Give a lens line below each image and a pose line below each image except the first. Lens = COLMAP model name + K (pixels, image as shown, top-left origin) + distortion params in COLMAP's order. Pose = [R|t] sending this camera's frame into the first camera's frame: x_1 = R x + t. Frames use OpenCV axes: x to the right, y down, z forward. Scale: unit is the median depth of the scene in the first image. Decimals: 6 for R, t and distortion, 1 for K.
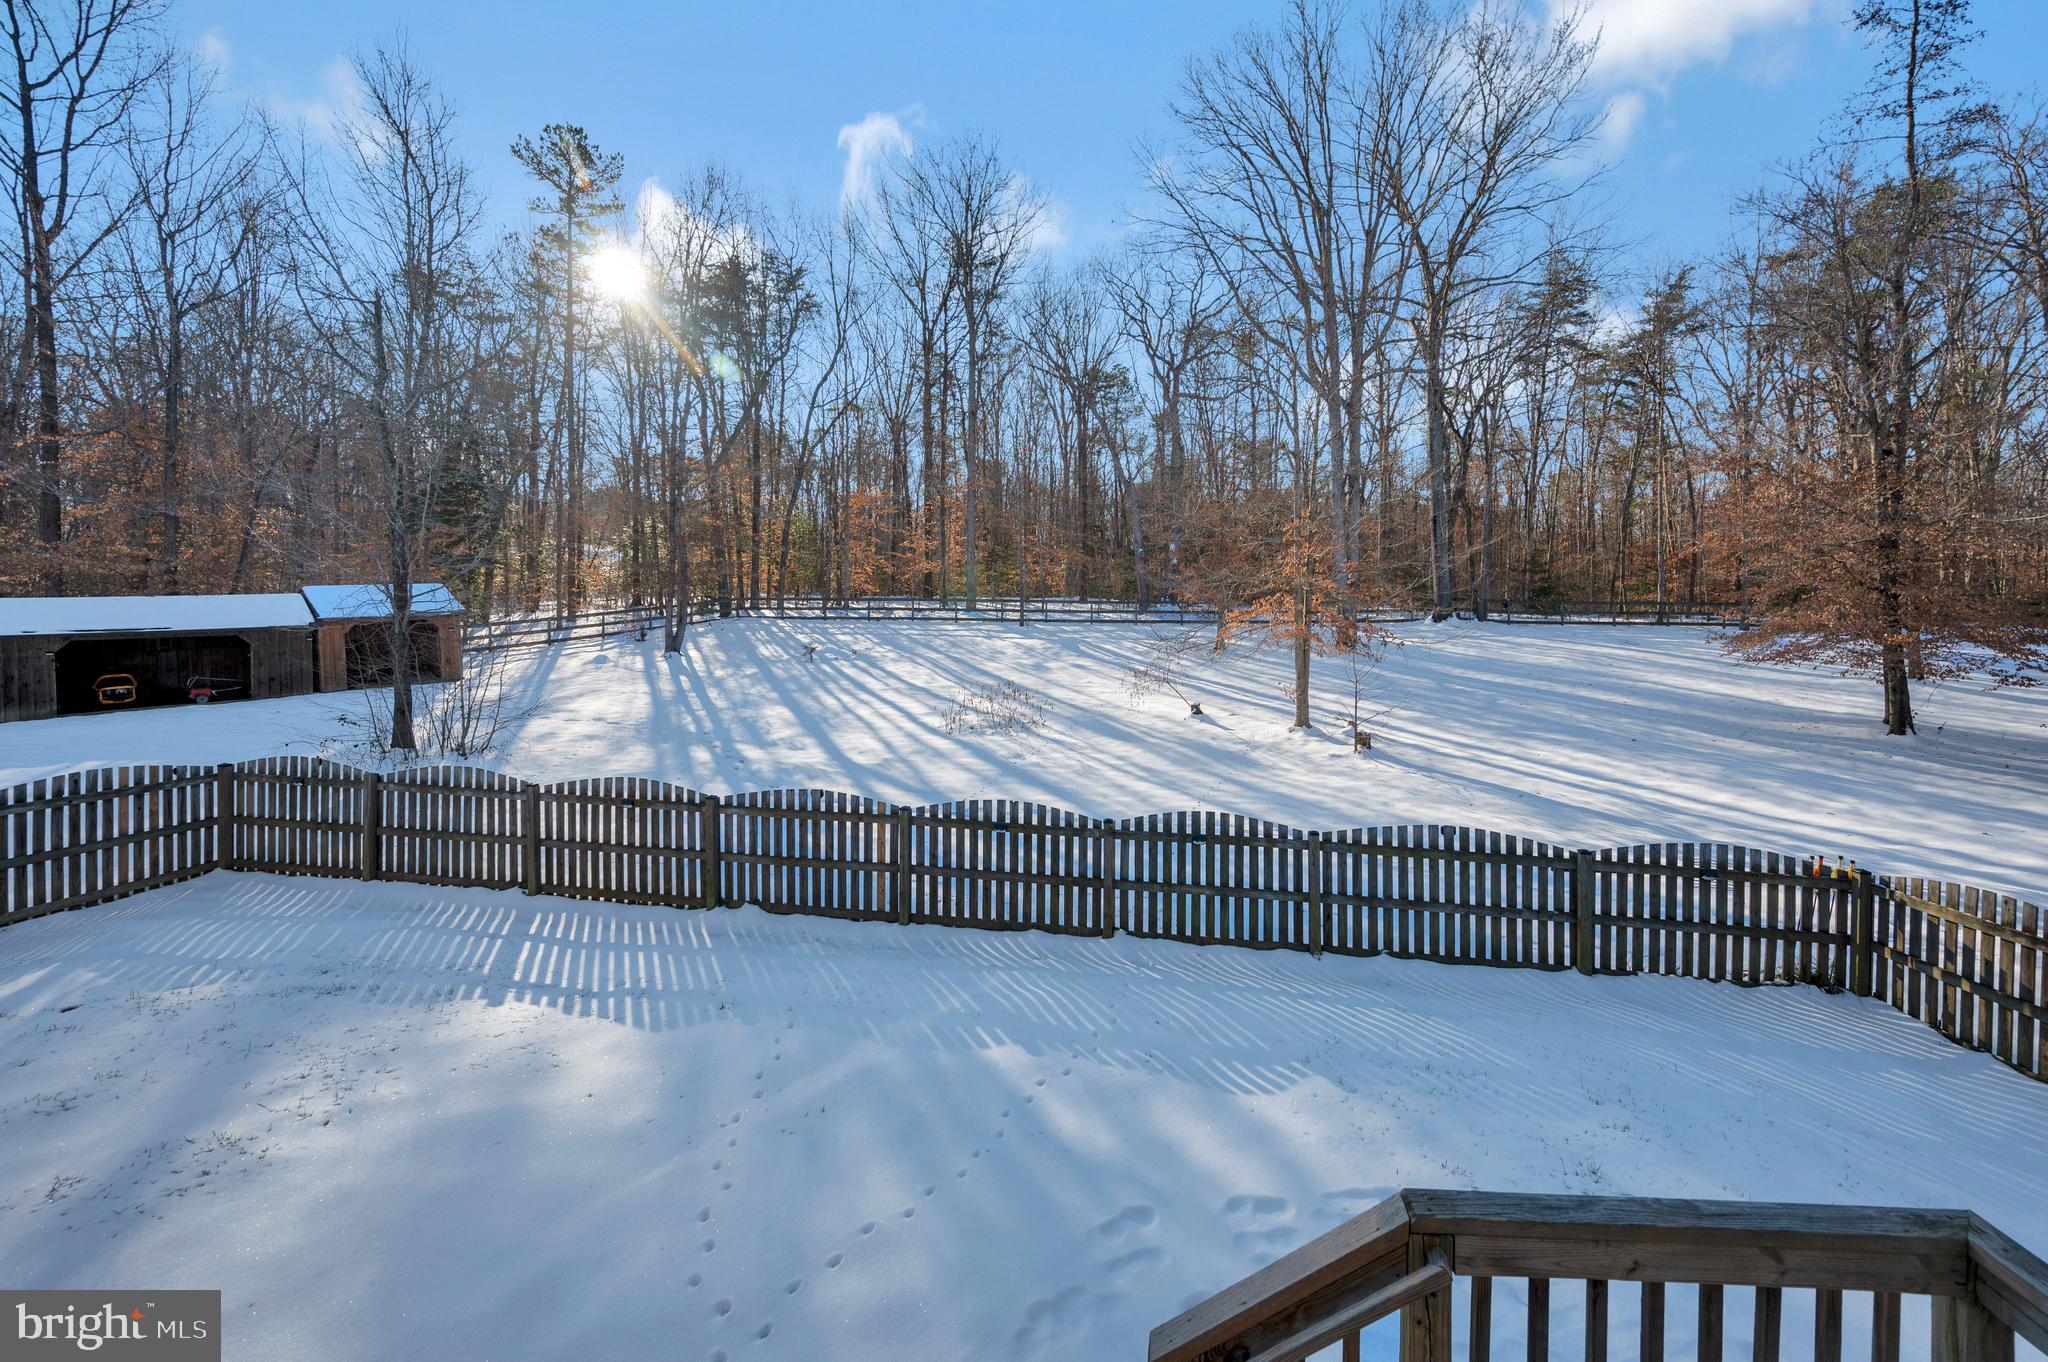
lens RADIAL K [[847.1, 0, 1017.6], [0, 847.1, 610.0], [0, 0, 1]] dist [-0.001145, -0.000203]
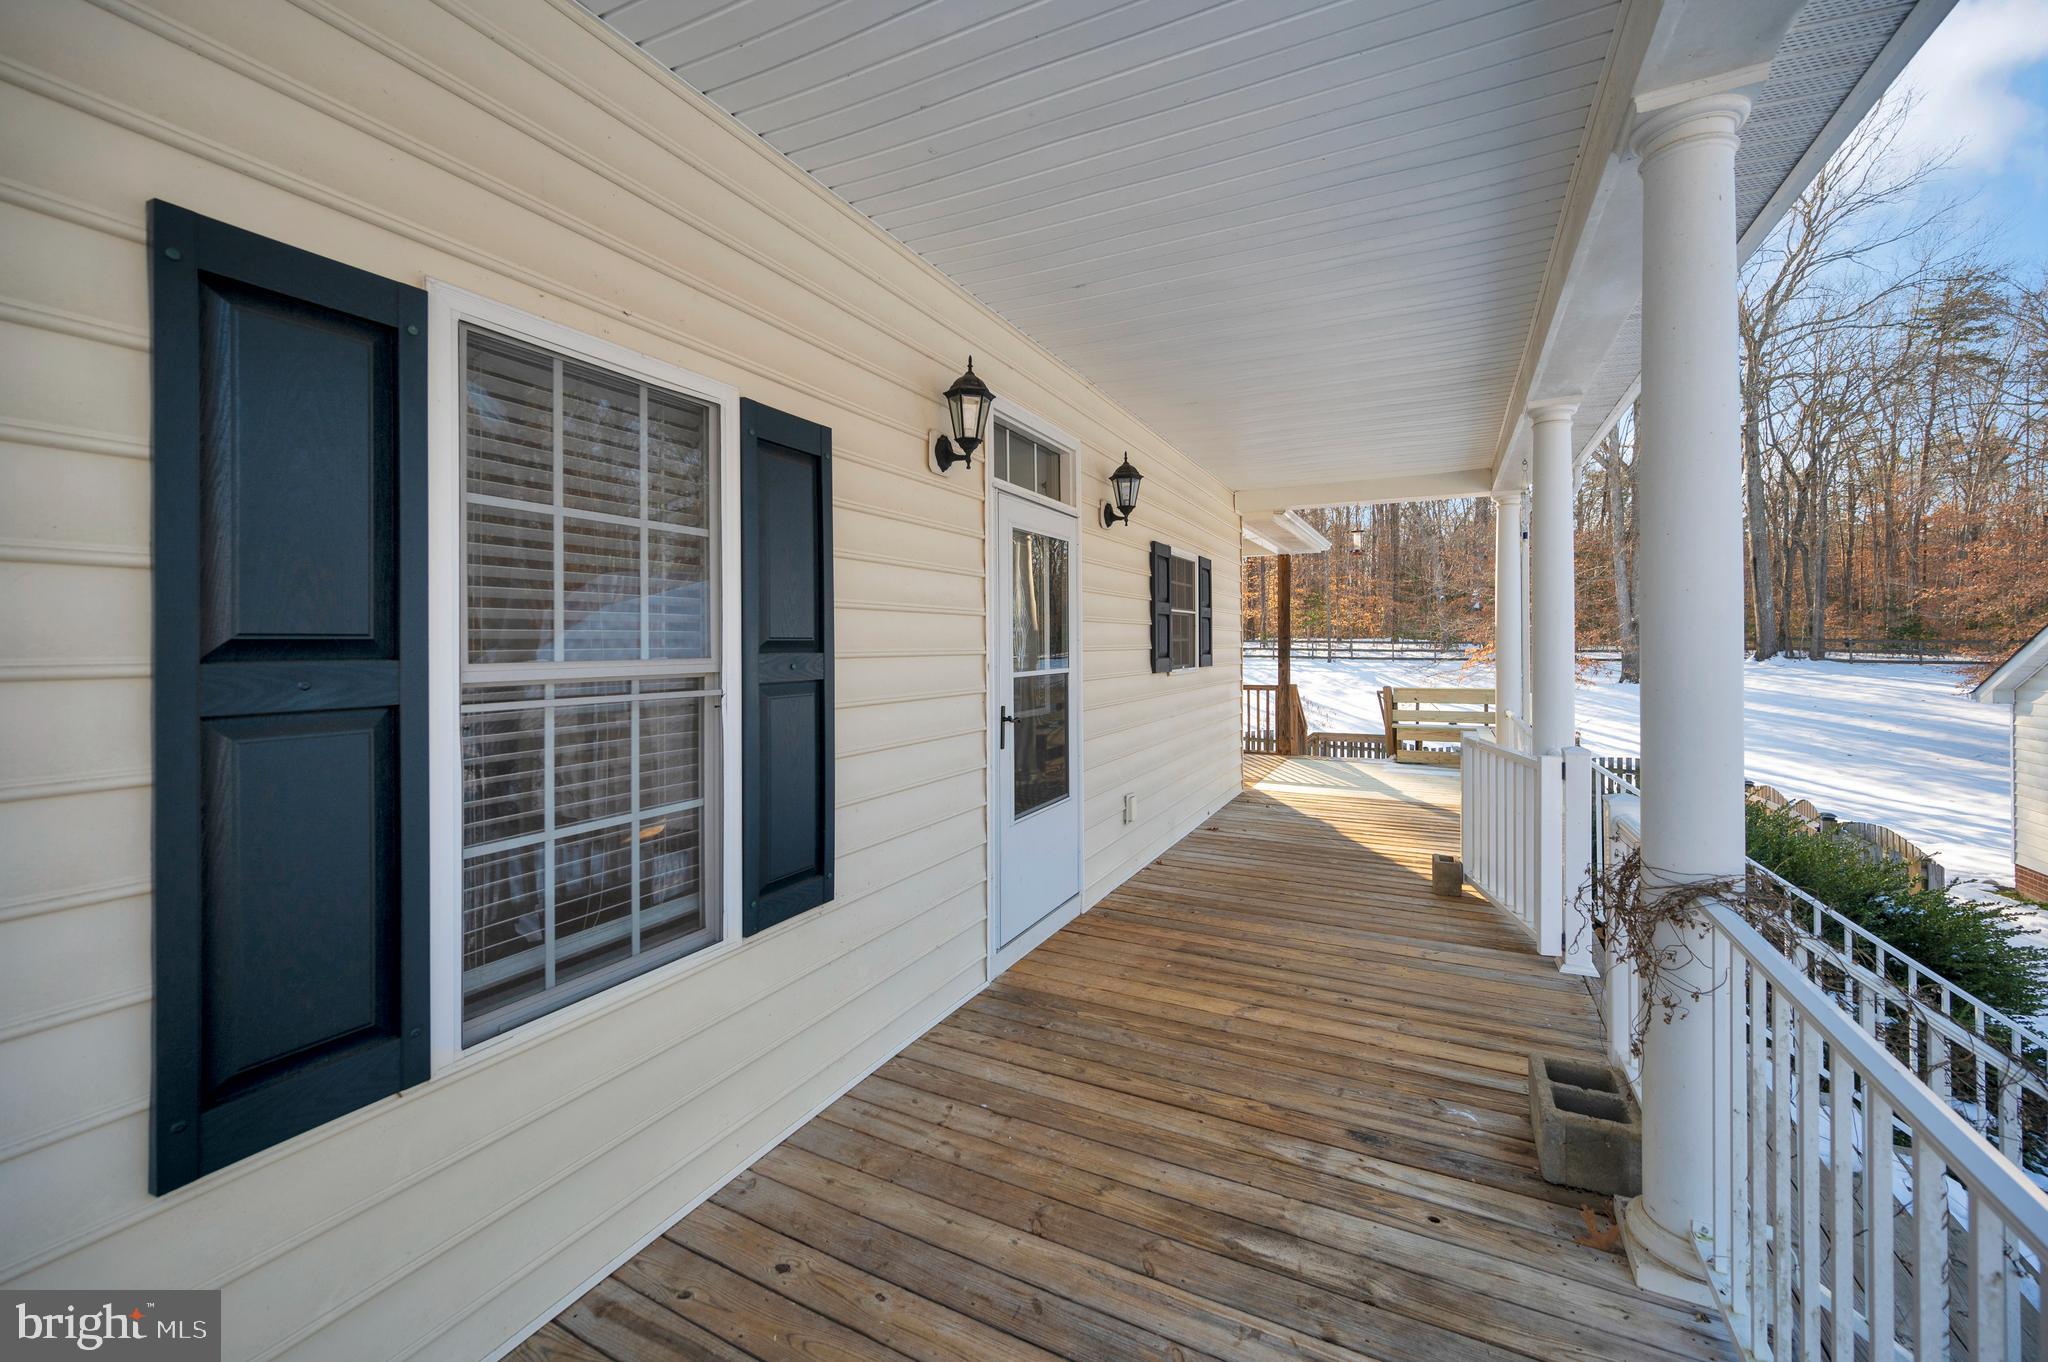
lens RADIAL K [[826.5, 0, 1031.2], [0, 826.5, 631.1], [0, 0, 1]] dist [0.001371, 0.000155]
pose [[0.934726, -0.008407, -0.355269, 0.032407], [0.000015, 0.999721, -0.023617, 0.002591], [0.355369, 0.022070, 0.934466, -0.327896]]
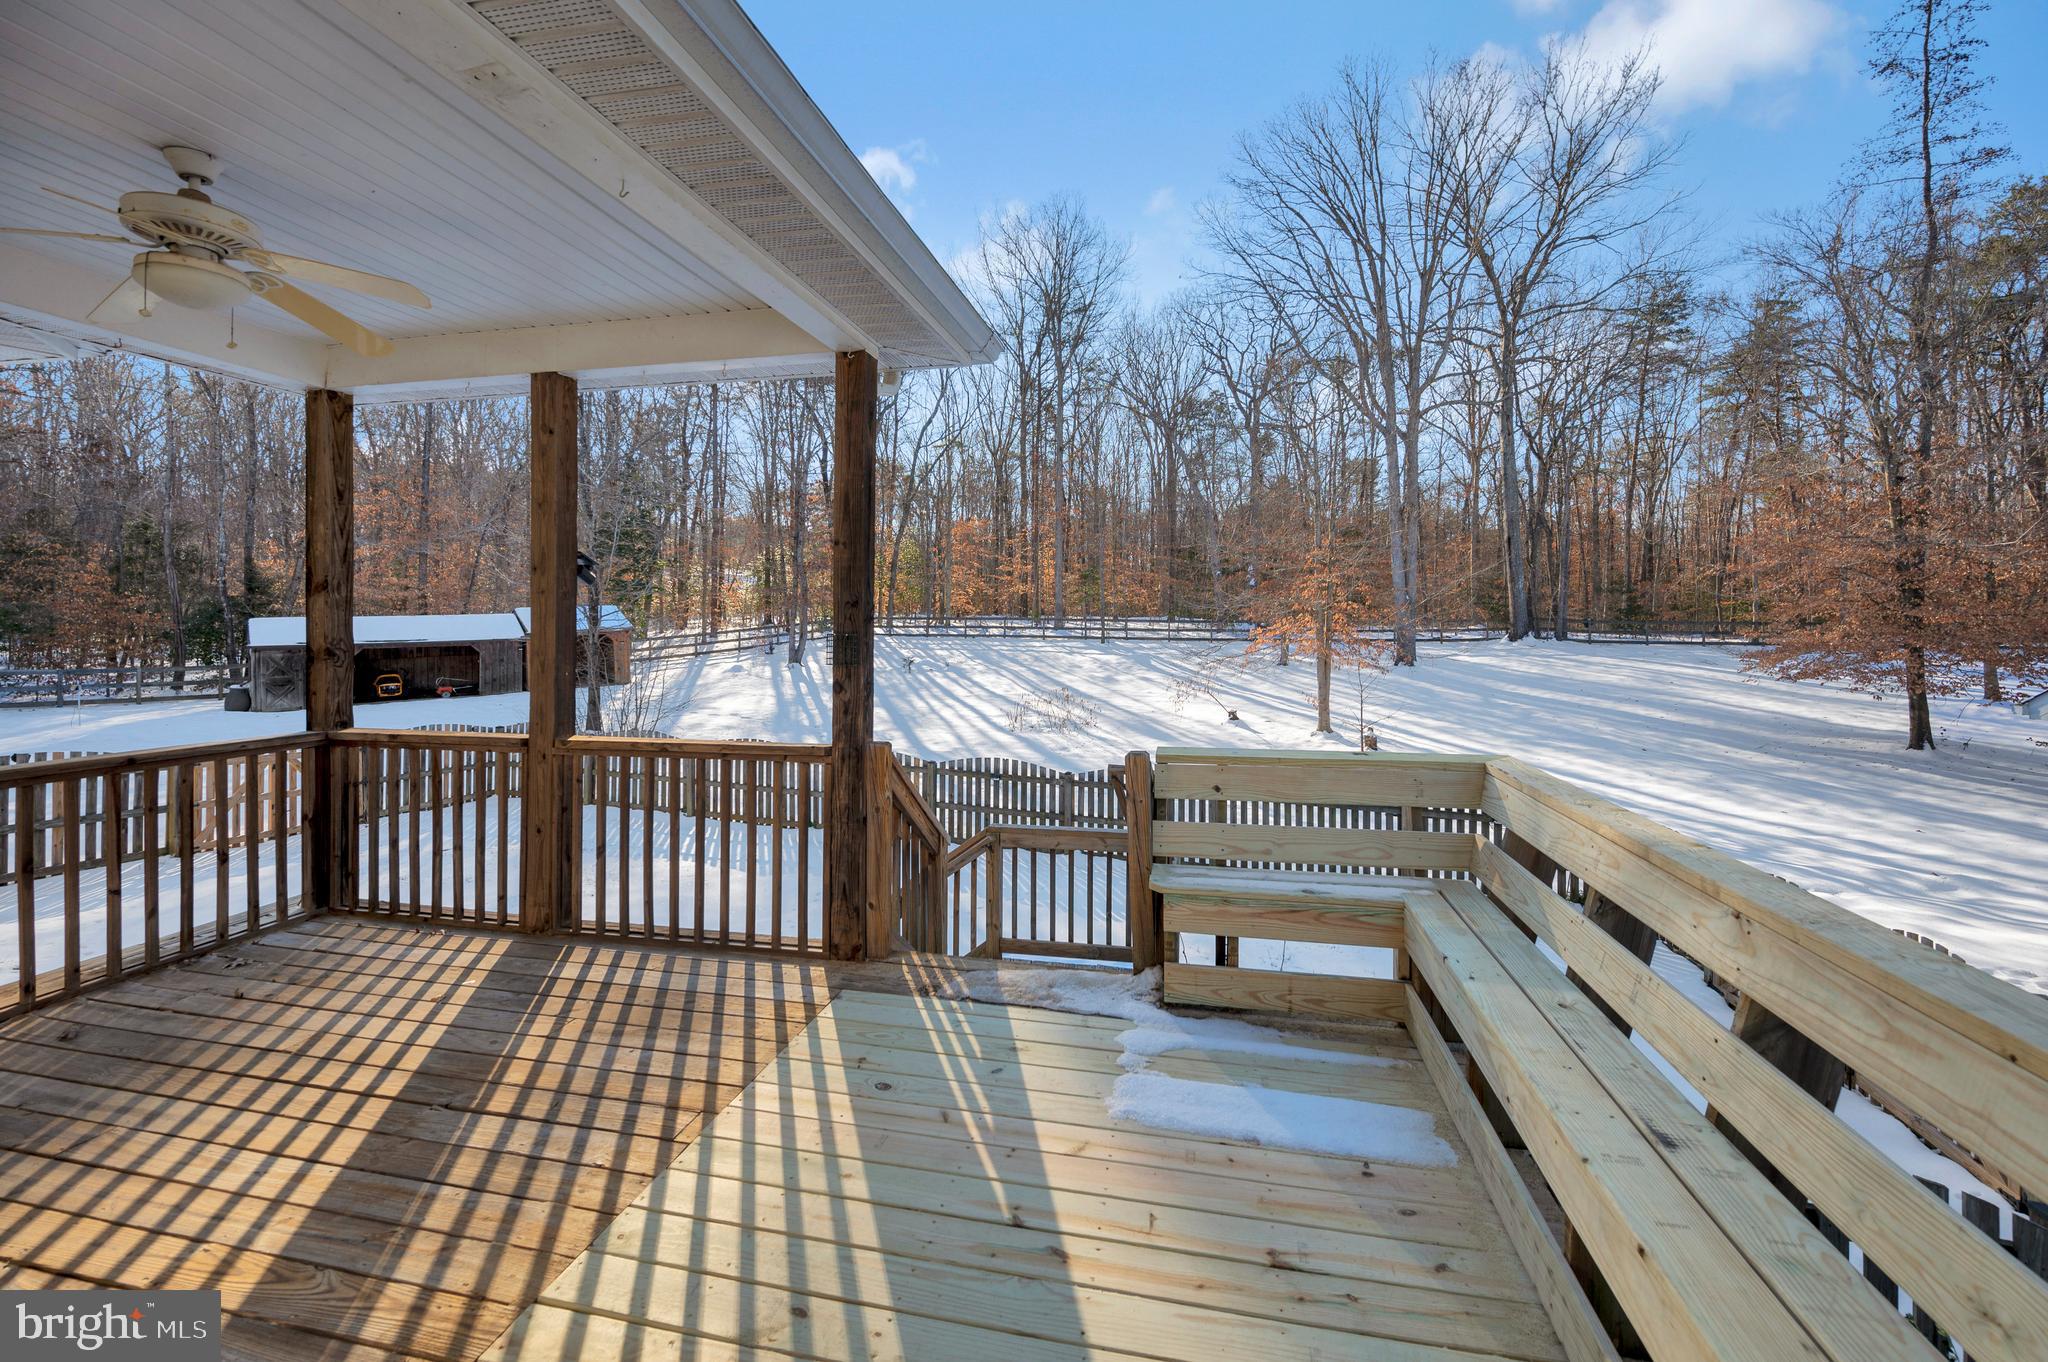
lens RADIAL K [[828.8, 0, 1021.7], [0, 828.8, 608.7], [0, 0, 1]] dist [0.001347, 0.000062]
pose [[0.991789, -0.000830, -0.127882, 0.045923], [-0.002280, 0.999705, -0.024169, 0.000935], [0.127865, 0.024262, 0.991495, -0.091157]]
